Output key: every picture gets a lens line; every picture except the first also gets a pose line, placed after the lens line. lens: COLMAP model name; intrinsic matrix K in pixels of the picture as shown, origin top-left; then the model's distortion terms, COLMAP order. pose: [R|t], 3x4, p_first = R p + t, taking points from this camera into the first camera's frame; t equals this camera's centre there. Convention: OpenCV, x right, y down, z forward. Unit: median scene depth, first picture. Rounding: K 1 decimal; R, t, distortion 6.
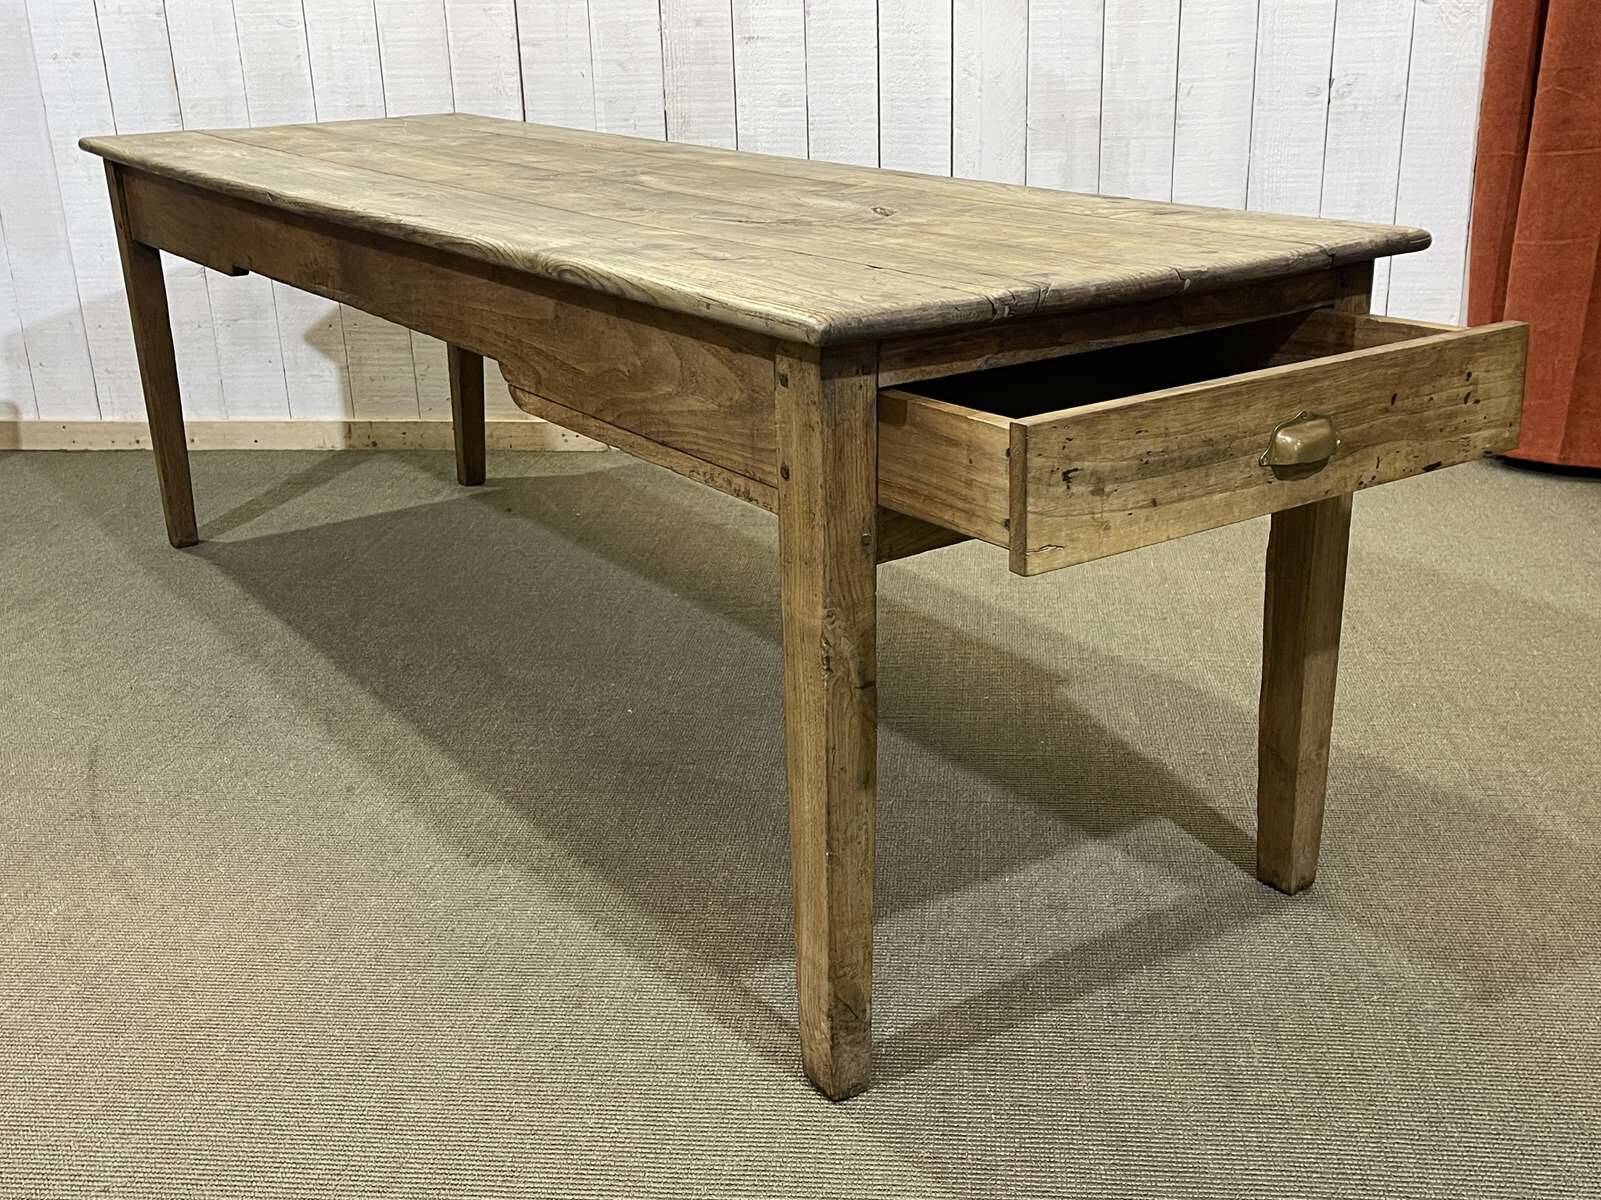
lens RADIAL K [[1732.4, 0, 805.3], [0, 1732.4, 606.8], [0, 0, 1]] dist [0.105495, -0.262542]
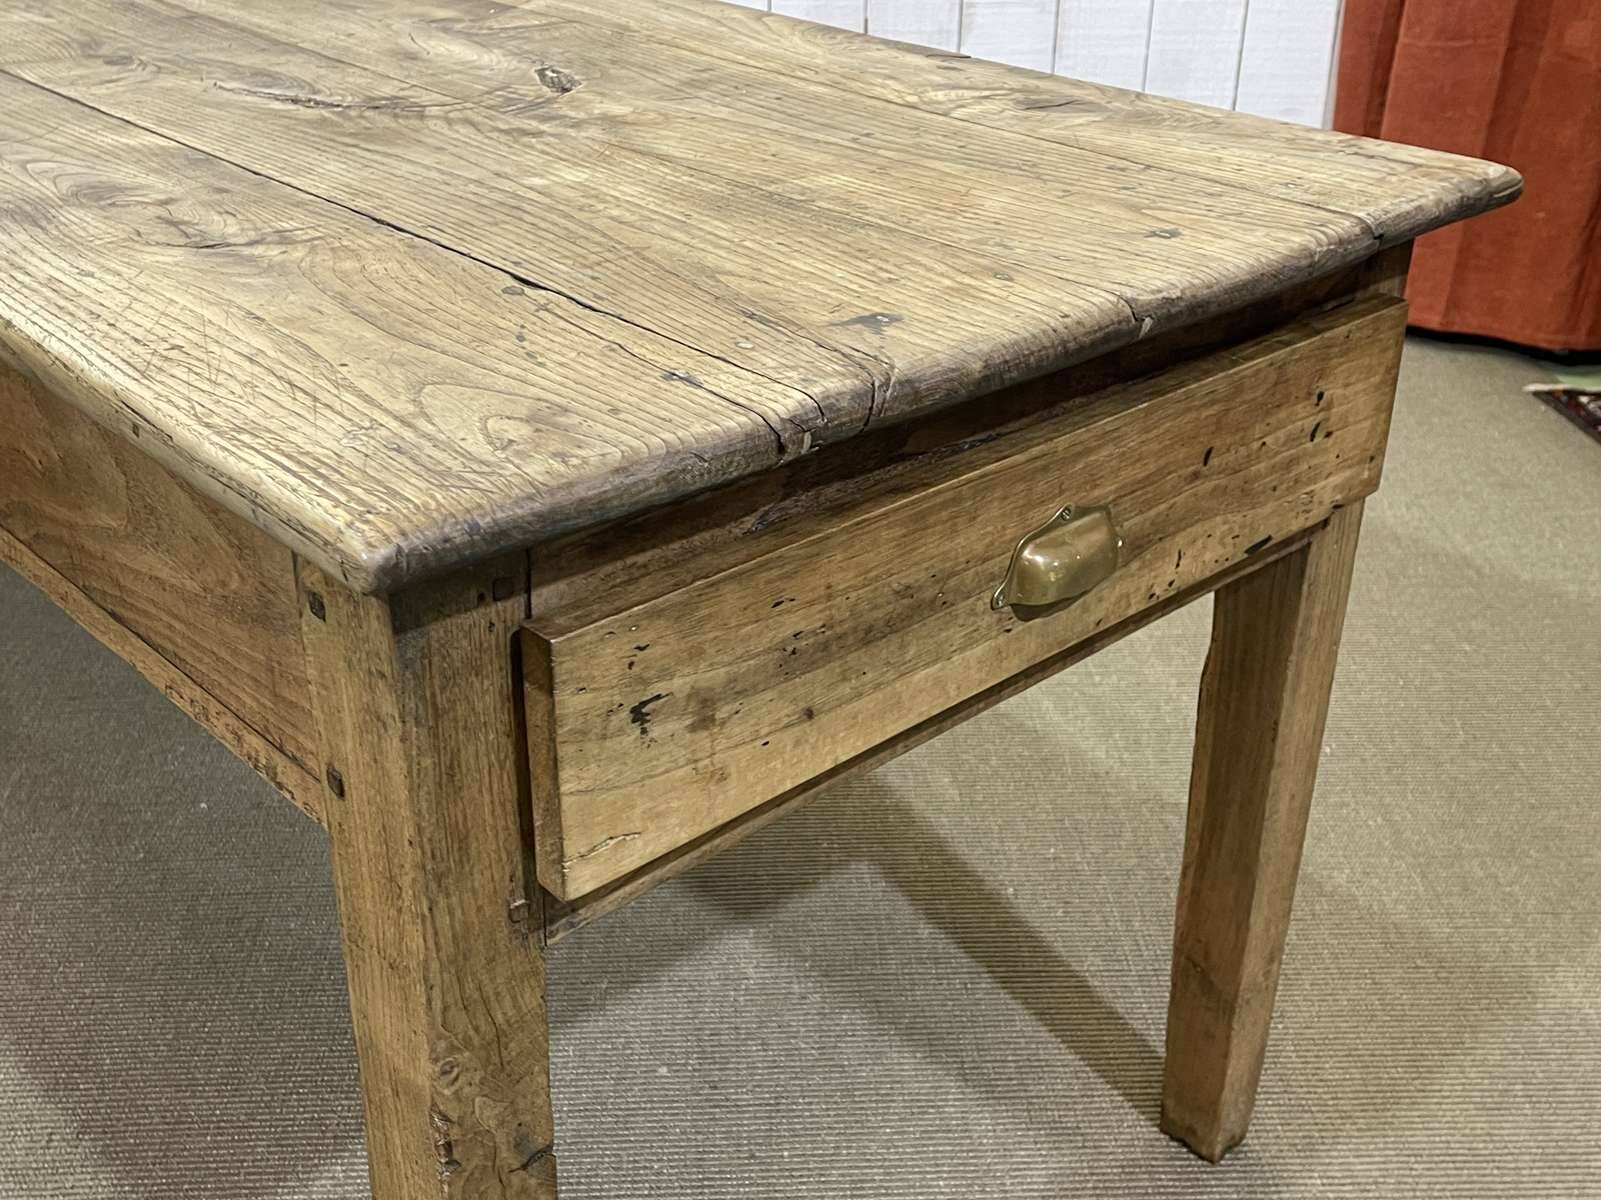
lens RADIAL K [[1800.7, 0, 802.2], [0, 1800.7, 607.5], [0, 0, 1]] dist [0.111457, -0.296476]
pose [[0.988476, -0.033747, 0.147568, 0.026251], [0.011856, 0.989098, 0.146779, -0.122184], [-0.150912, -0.143338, 0.978100, 0.325933]]
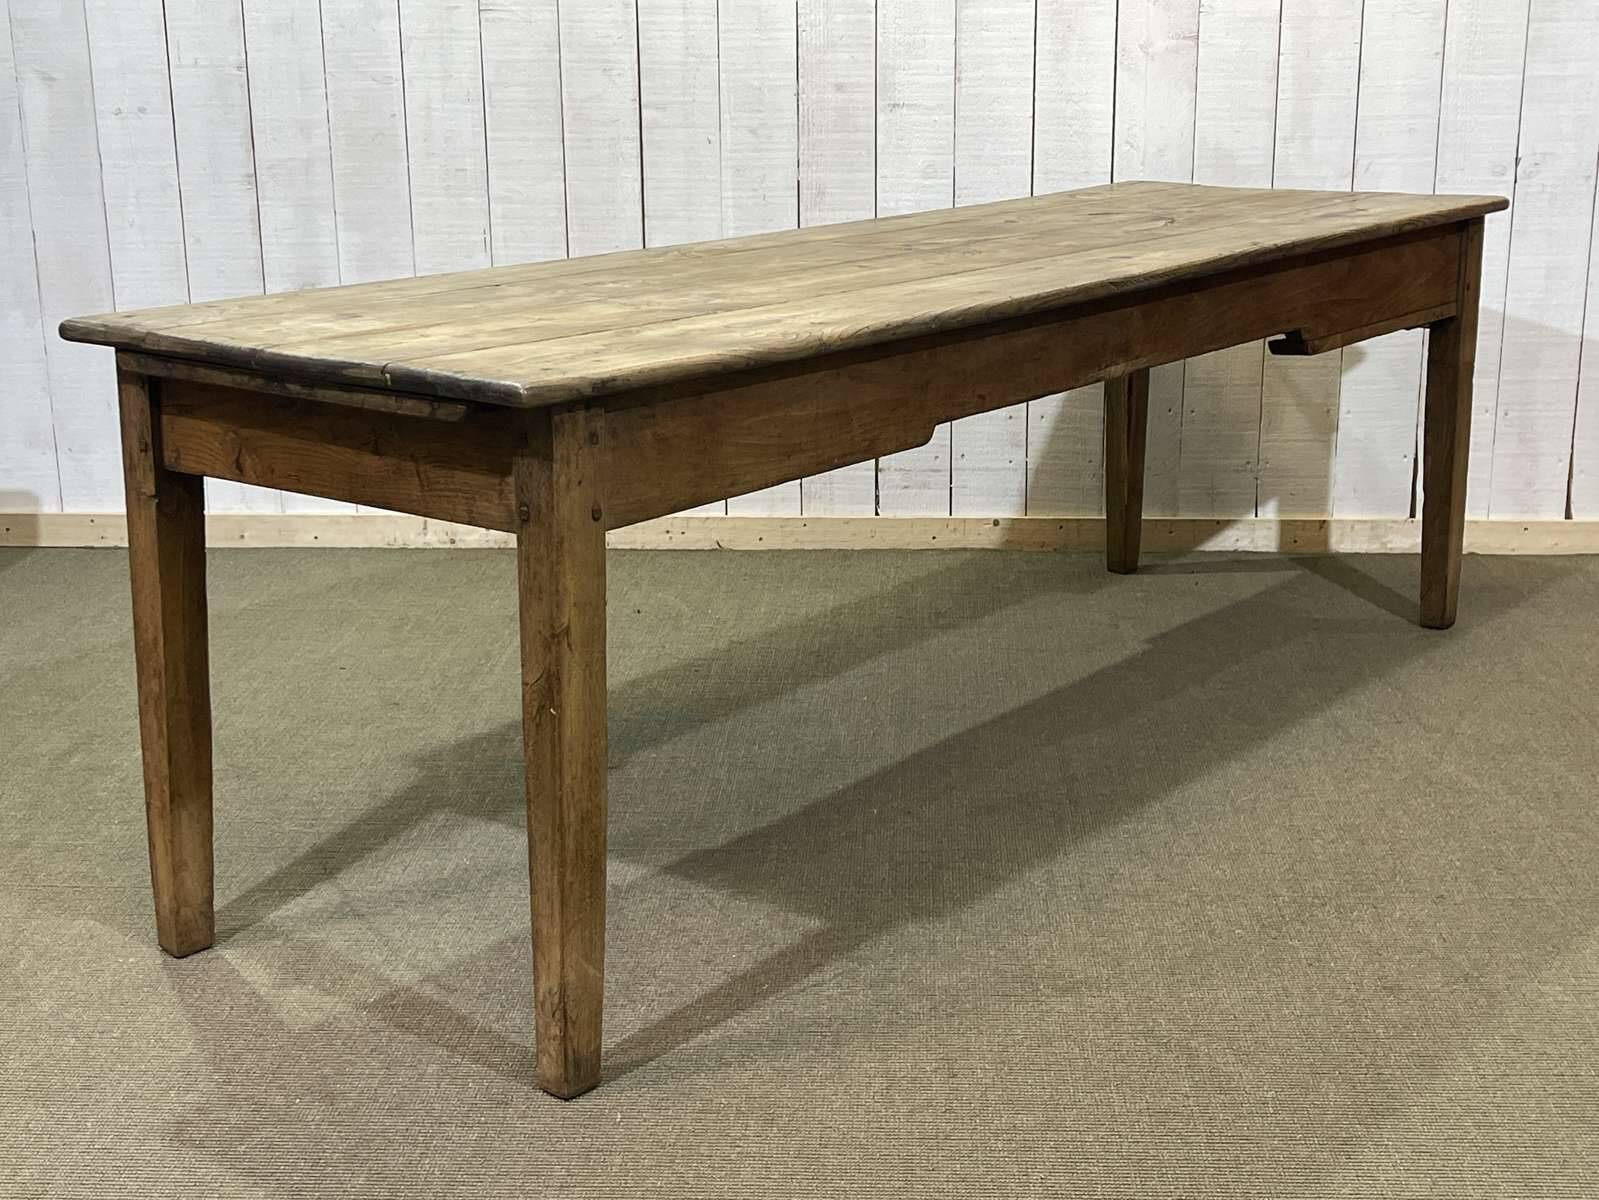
lens RADIAL K [[2222.8, 0, 799.5], [0, 2222.8, 600.0], [0, 0, 1]] dist [0.174127, -0.633630]
pose [[0.998406, 0.003844, 0.056315, -0.228359], [0.000484, 0.997059, -0.076639, 0.040968], [-0.056444, 0.076544, 0.995467, -0.243251]]
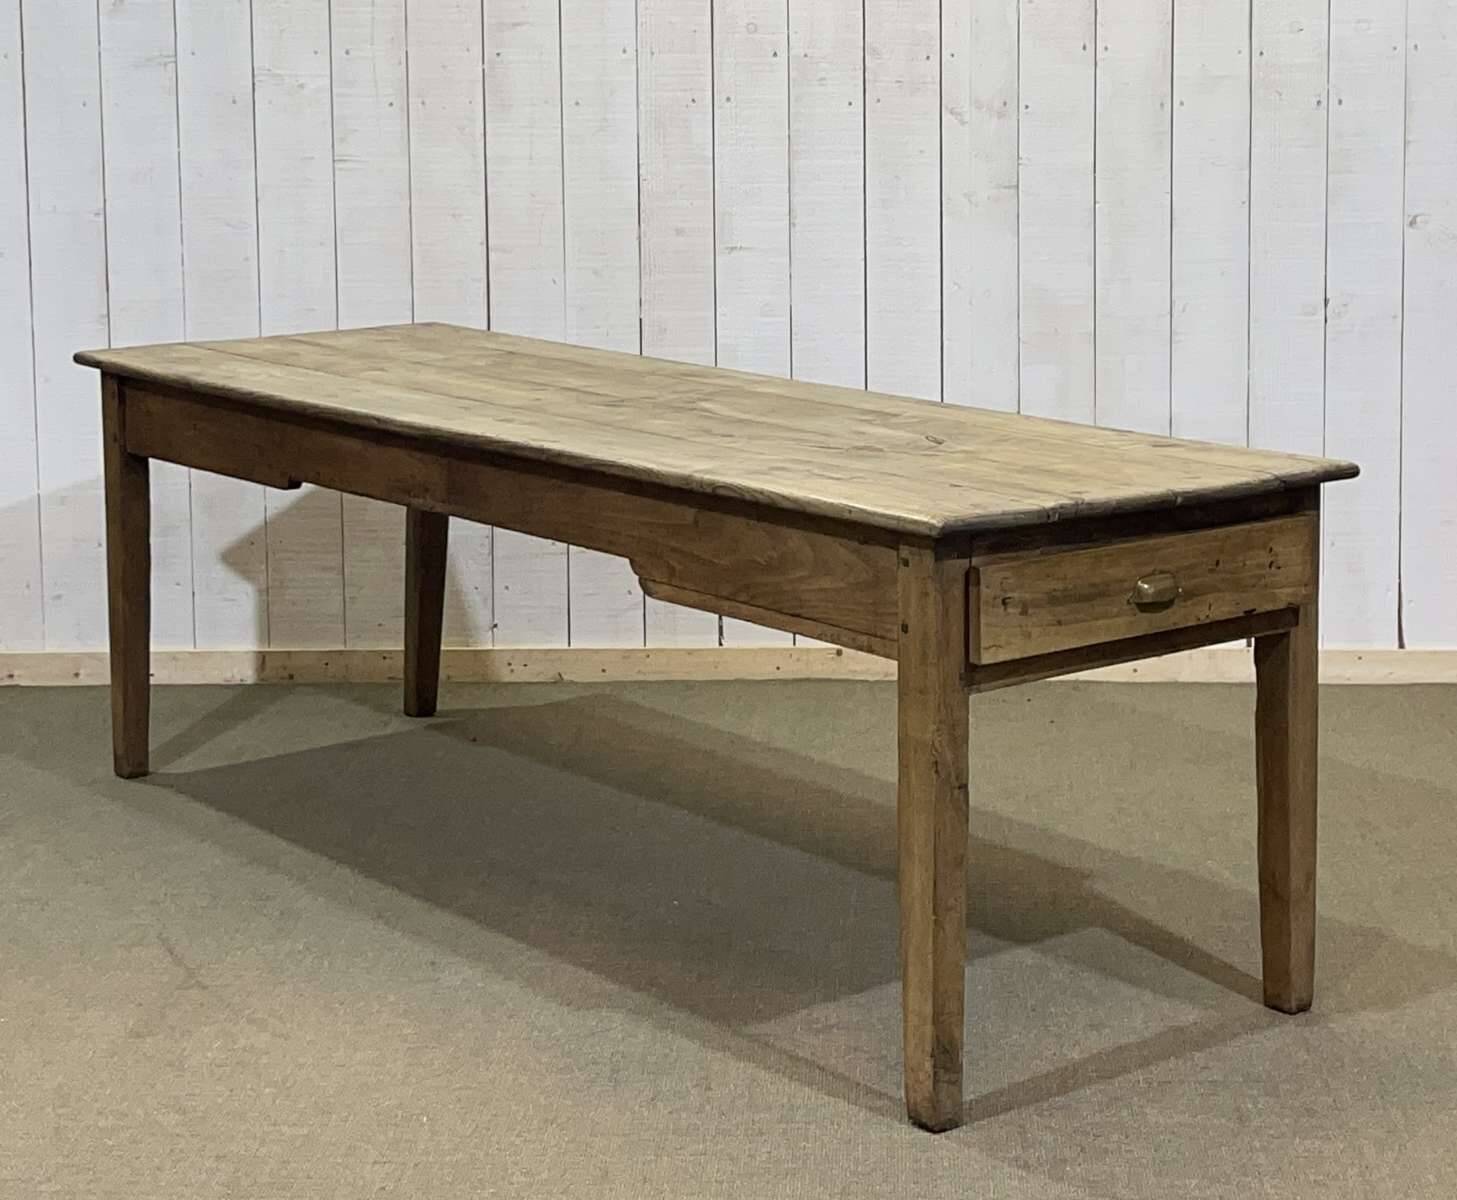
lens RADIAL K [[2946.1, 0, 823.1], [0, 2946.1, 283.1], [0, 0, 1]] dist [0.189677, -0.739073]
pose [[0.996663, 0.012281, 0.080701, -0.174603], [0.008650, 0.967163, -0.254010, 0.165818], [-0.081171, 0.253861, 0.963829, -0.879465]]
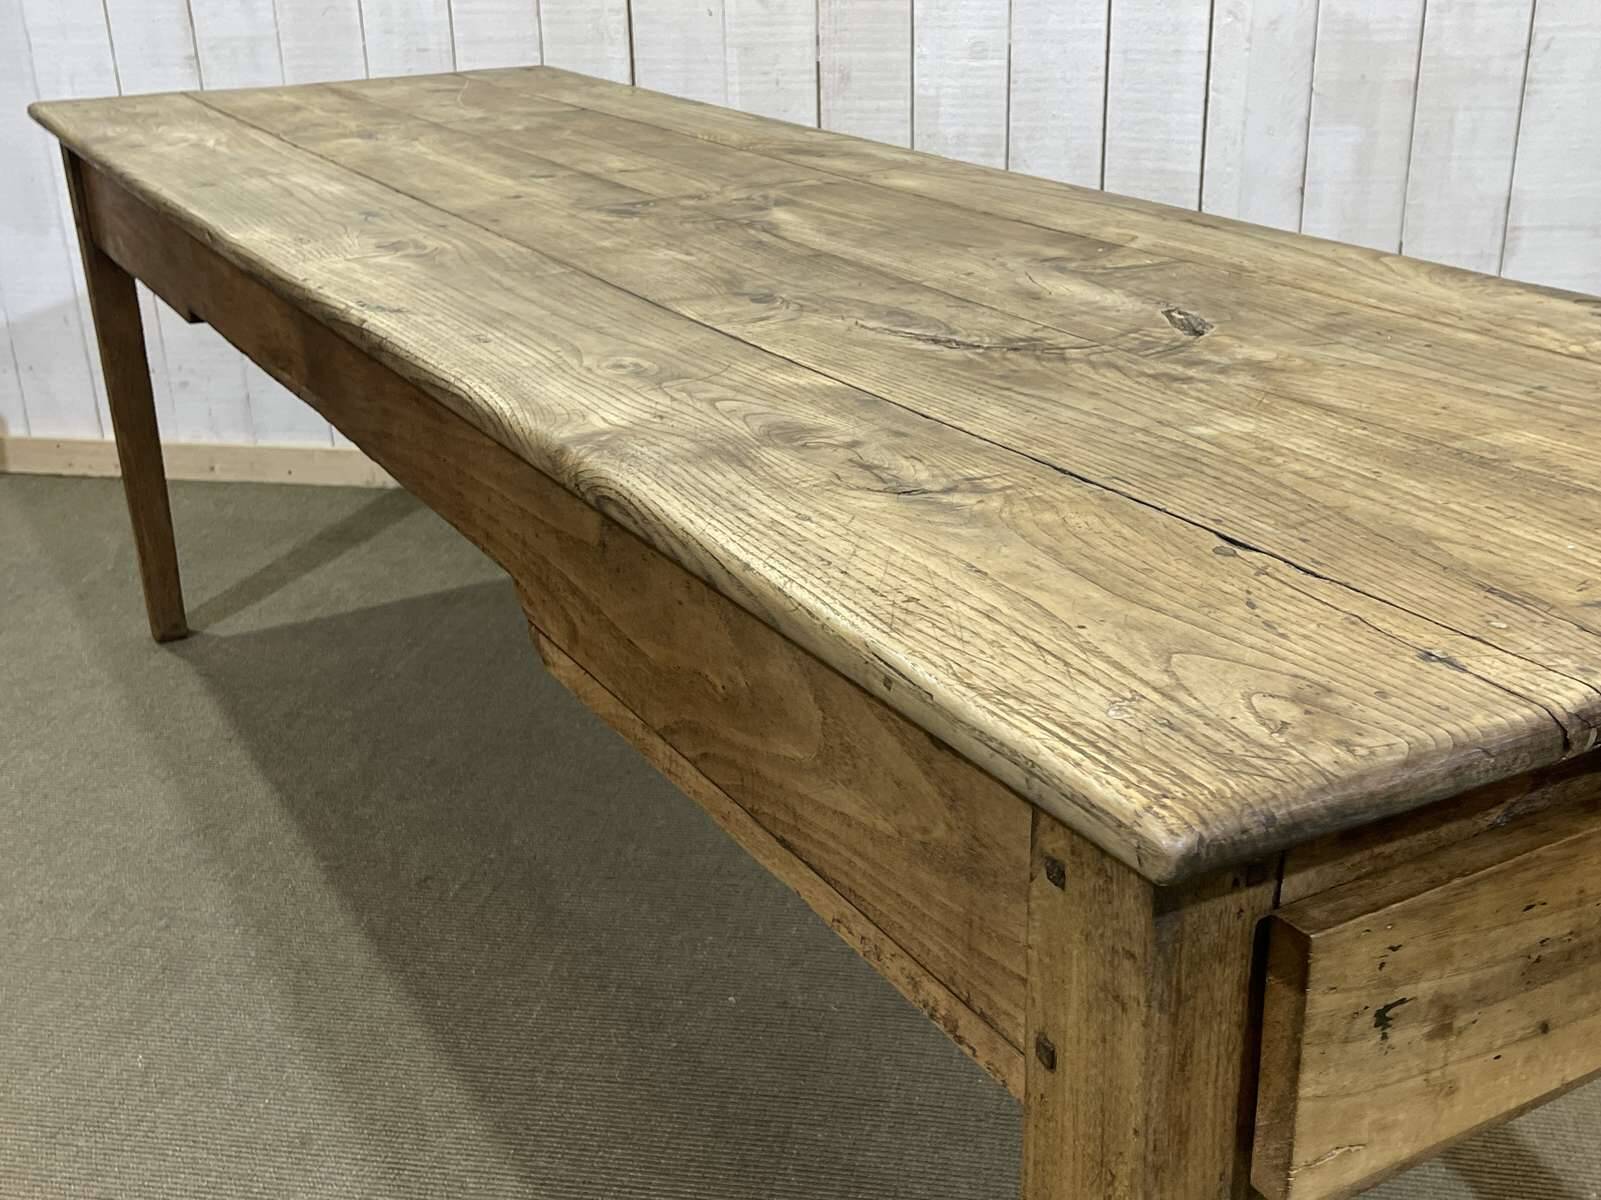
lens RADIAL K [[1800.7, 0, 802.2], [0, 1800.7, 607.5], [0, 0, 1]] dist [0.111457, -0.296476]
pose [[0.996190, 0.036486, -0.079208, -0.026300], [-0.033017, 0.998456, 0.044675, -0.133871], [0.080716, -0.041890, 0.995857, 0.336603]]
